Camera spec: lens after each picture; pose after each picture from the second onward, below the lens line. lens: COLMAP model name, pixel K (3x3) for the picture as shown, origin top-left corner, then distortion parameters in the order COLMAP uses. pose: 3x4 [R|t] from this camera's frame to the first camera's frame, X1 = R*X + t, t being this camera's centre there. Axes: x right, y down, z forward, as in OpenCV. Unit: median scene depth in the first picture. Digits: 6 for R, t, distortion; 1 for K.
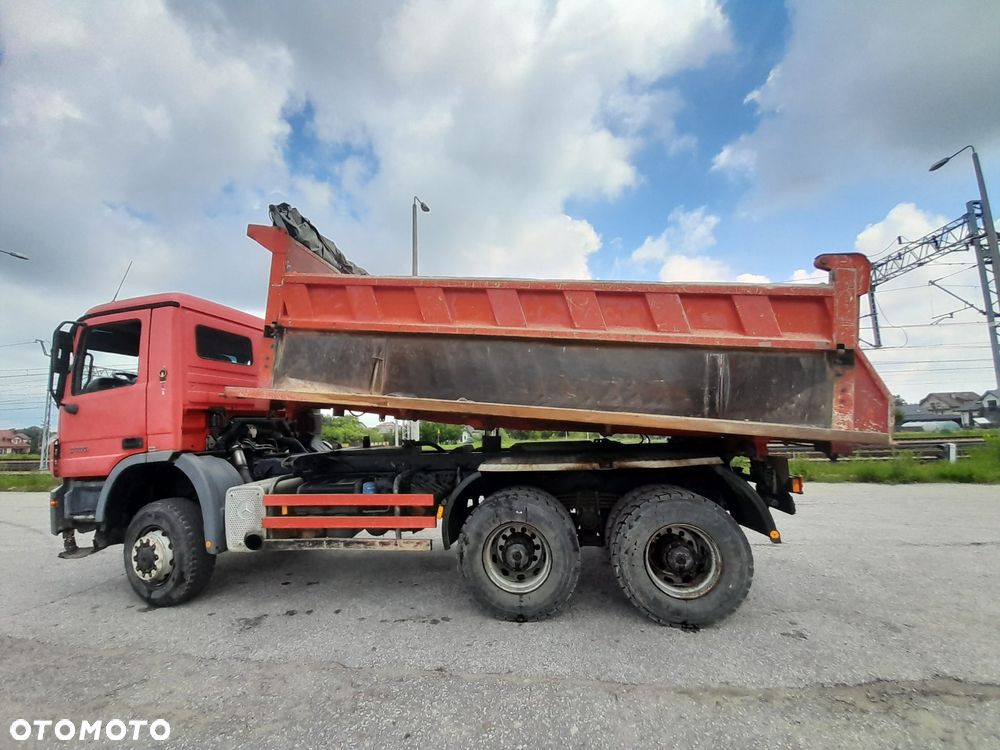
lens RADIAL K [[396.6, 0, 492.8], [0, 396.6, 392.9], [0, 0, 1]] dist [0.022635, -0.016654]
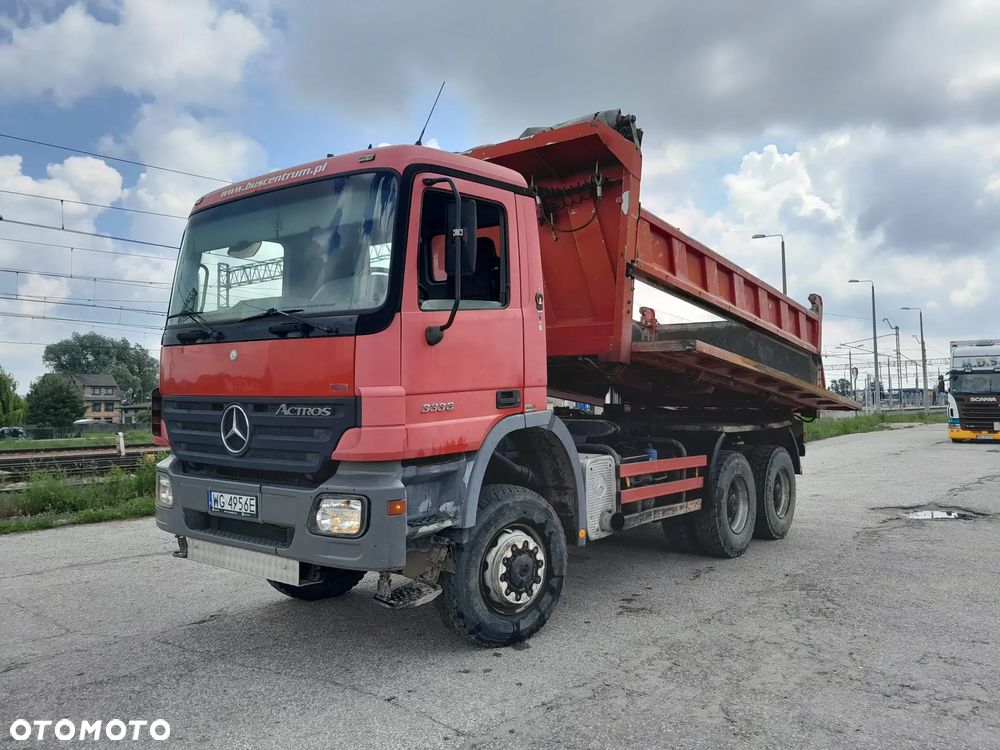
lens RADIAL K [[796.1, 0, 514.1], [0, 796.1, 360.6], [0, 0, 1]] dist [0.157980, -0.430409]
pose [[0.487627, 0.071631, 0.870109, -2.215651], [-0.081648, 0.996002, -0.036237, 0.120515], [-0.869226, -0.053373, 0.491526, 0.392562]]
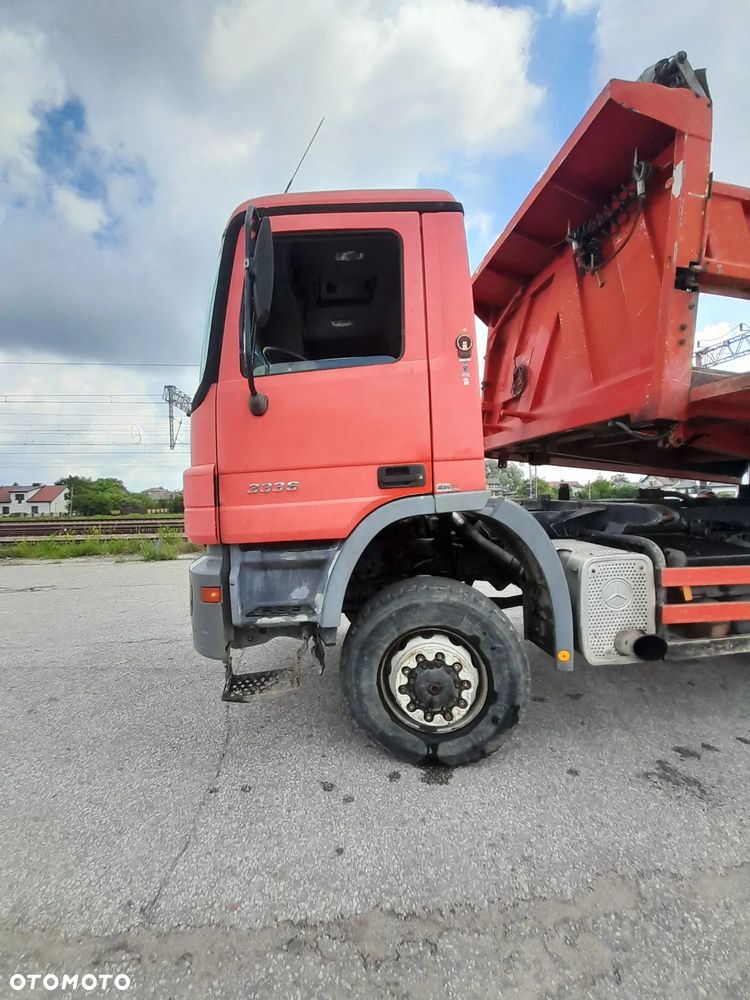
lens RADIAL K [[393.8, 0, 351.4], [0, 393.8, 500.6], [0, 0, 1]] dist [0.027804, -0.020042]
pose [[0.976199, 0.013509, 0.216453, -1.174851], [-0.033681, 0.995392, 0.089778, 0.123697], [-0.214243, -0.094931, 0.972156, 0.558504]]
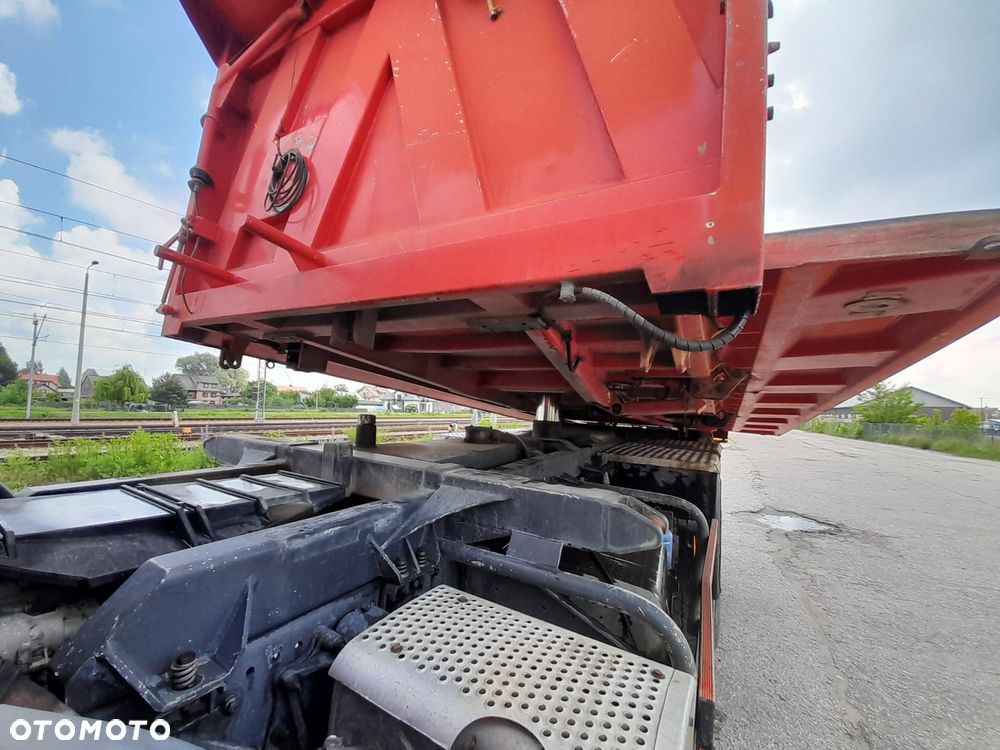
lens RADIAL K [[393.8, 0, 497.5], [0, 393.8, 394.7], [0, 0, 1]] dist [0.027804, -0.020042]
pose [[0.367746, 0.074509, 0.926937, -0.846137], [-0.135197, 0.990478, -0.025979, 0.118366], [-0.920046, -0.115765, 0.374317, 1.076456]]
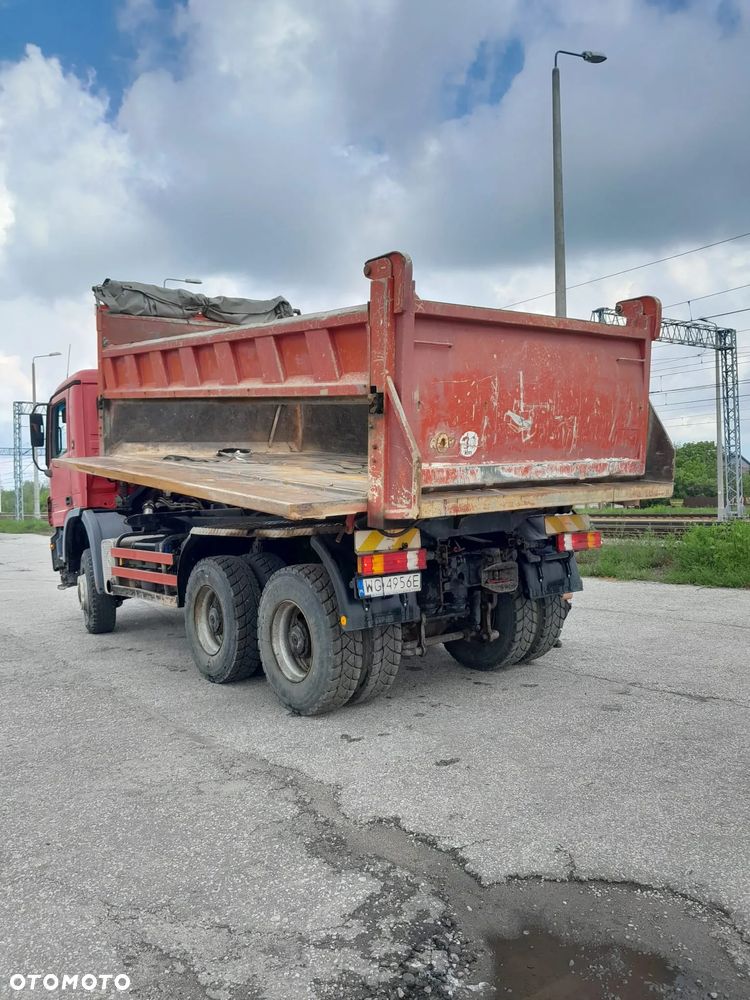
lens RADIAL K [[796.1, 0, 375.0], [0, 796.1, 500.0], [0, 0, 1]] dist [0.157980, -0.430409]
pose [[0.706266, 0.012587, -0.707834, 1.657574], [0.078237, 0.992330, 0.095711, -0.044666], [0.703610, -0.122976, 0.699864, -0.078289]]
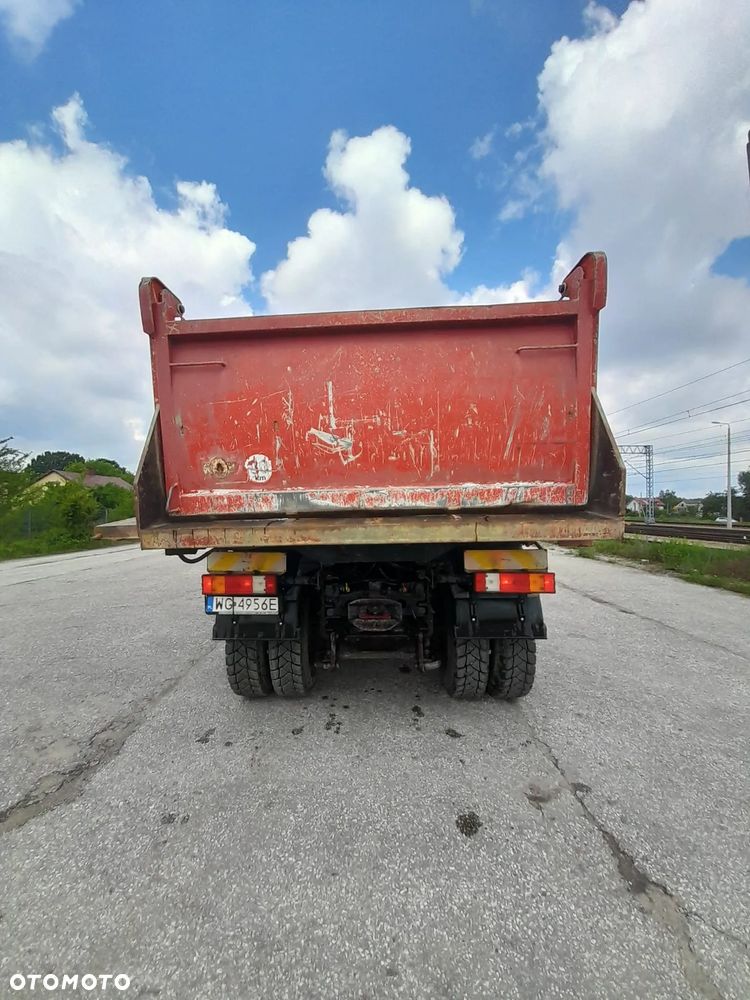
lens RADIAL K [[389.3, 0, 372.6], [0, 389.3, 496.6], [0, 0, 1]] dist [0.000704, 0.000088]
pose [[0.084328, -0.002875, -0.996434, 1.419588], [0.096370, 0.995332, 0.005284, 0.062328], [0.991767, -0.096472, 0.084211, 1.137270]]
